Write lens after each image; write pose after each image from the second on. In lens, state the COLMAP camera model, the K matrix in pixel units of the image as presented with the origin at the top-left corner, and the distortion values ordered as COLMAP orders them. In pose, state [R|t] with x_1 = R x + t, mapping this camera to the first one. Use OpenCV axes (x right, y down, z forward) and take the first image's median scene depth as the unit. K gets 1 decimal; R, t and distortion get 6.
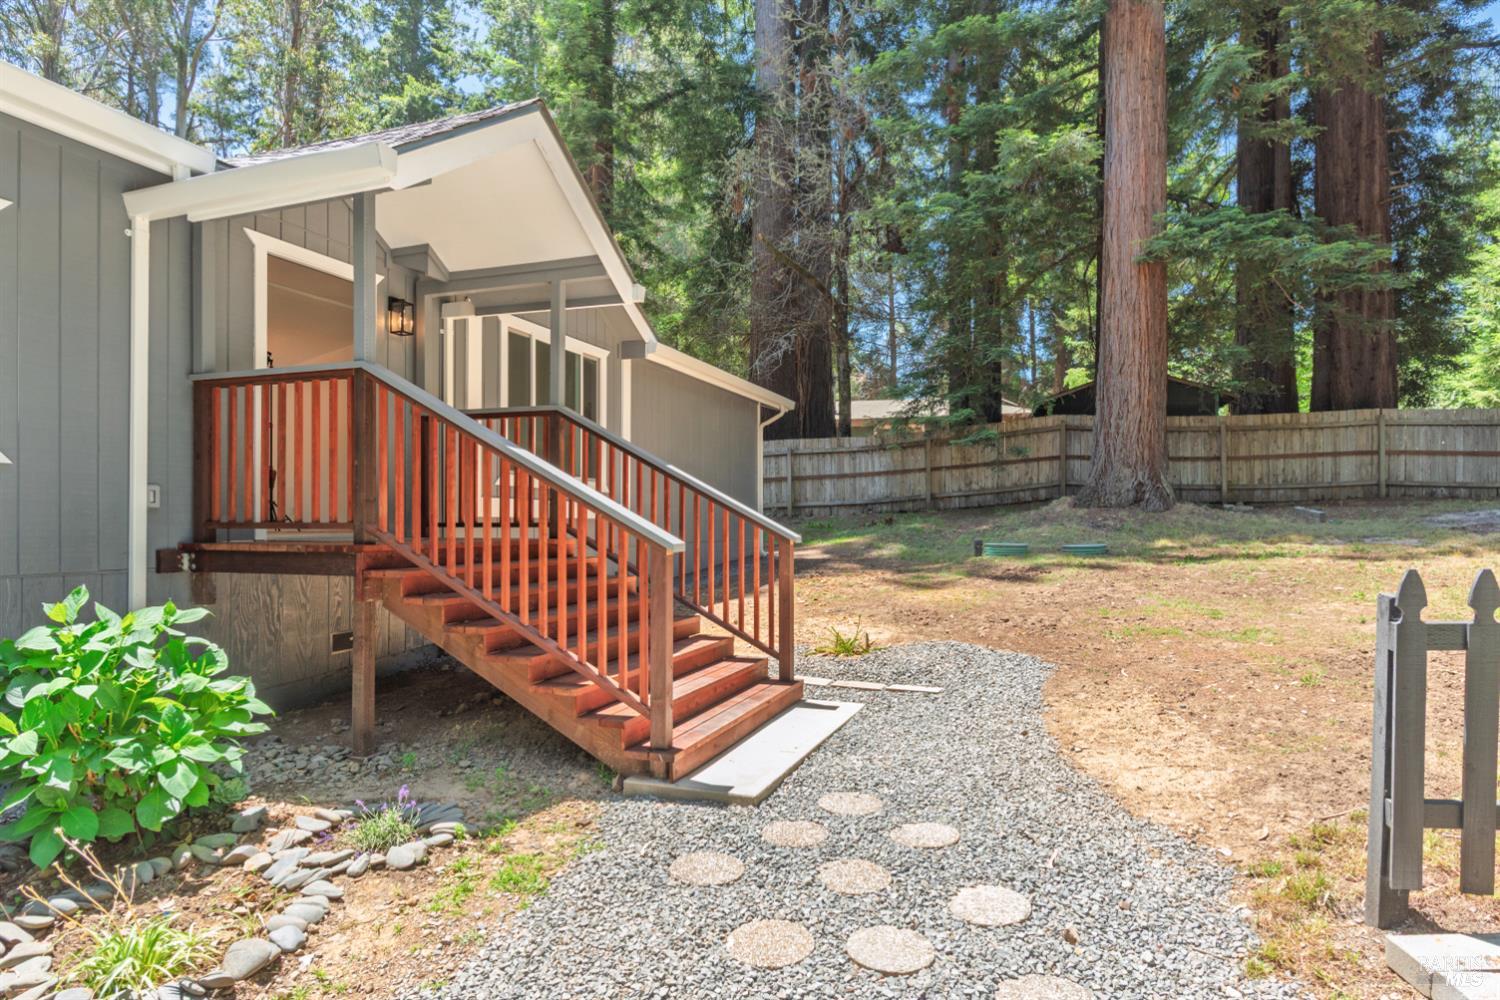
lens RADIAL K [[861.4, 0, 758.0], [0, 861.4, 525.8], [0, 0, 1]] dist [0.003730, 0.000294]
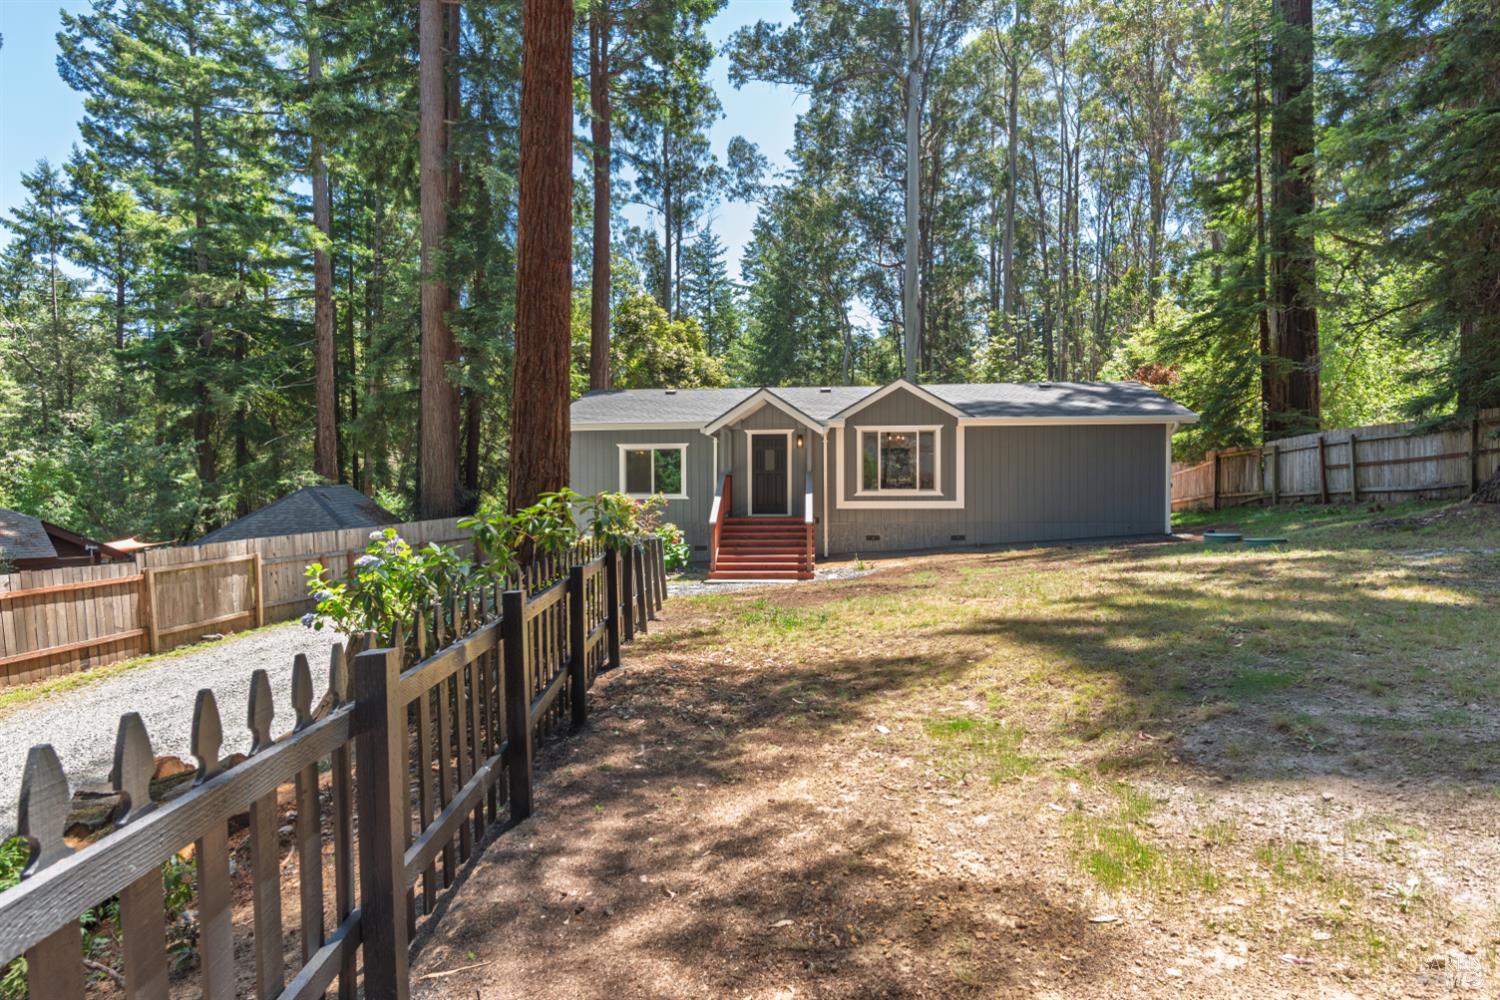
lens RADIAL K [[862.2, 0, 750.0], [0, 862.2, 500.0], [0, 0, 1]] dist [0.001531, 0.000077]
pose [[0.262278, 0.022620, -0.964727, 2.942964], [0.003534, 0.999696, 0.024400, -0.140328], [0.964986, -0.009809, 0.262118, 0.067910]]
